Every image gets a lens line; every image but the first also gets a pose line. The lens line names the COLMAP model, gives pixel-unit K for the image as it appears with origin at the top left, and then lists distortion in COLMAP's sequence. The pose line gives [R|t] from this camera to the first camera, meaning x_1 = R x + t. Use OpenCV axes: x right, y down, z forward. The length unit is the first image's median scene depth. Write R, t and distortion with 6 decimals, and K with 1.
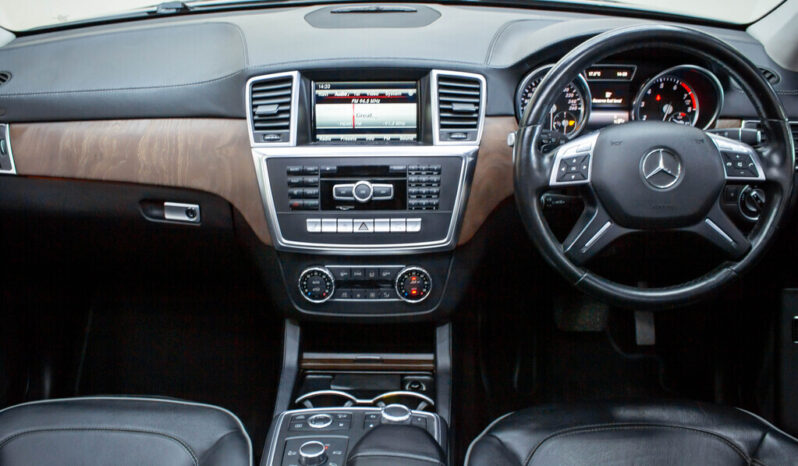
lens RADIAL K [[781.4, 0, 399.0], [0, 781.4, 233.0], [0, 0, 1]] dist [-0.160961, 0.184029]
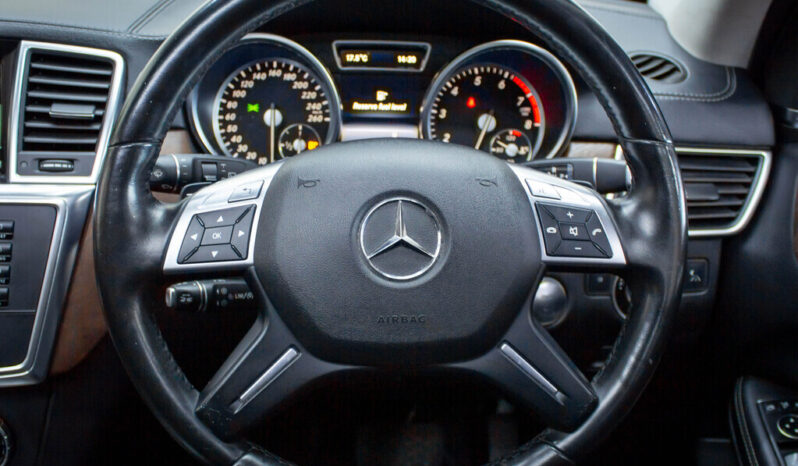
lens RADIAL K [[909.7, 0, 399.0], [0, 909.7, 233.0], [0, 0, 1]] dist [-0.135379, 0.015492]
pose [[0.997107, 0.018815, 0.073648, 0.259215], [-0.014798, 0.998393, -0.054712, -0.049165], [-0.074559, 0.053464, 0.995782, 0.384424]]
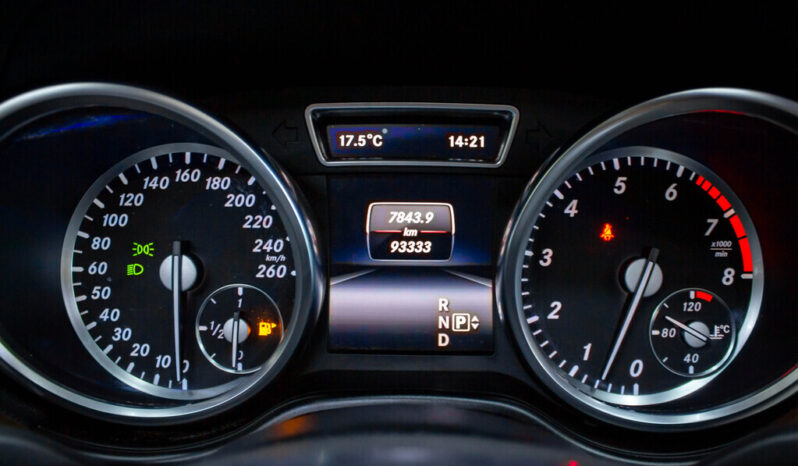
lens RADIAL K [[781.4, 0, 399.0], [0, 781.4, 233.0], [0, 0, 1]] dist [-0.160961, 0.184029]
pose [[0.999914, 0.013068, 0.000828, 0.290255], [-0.012852, 0.991594, -0.128752, -0.153426], [-0.002504, 0.128730, 0.991676, 0.803552]]
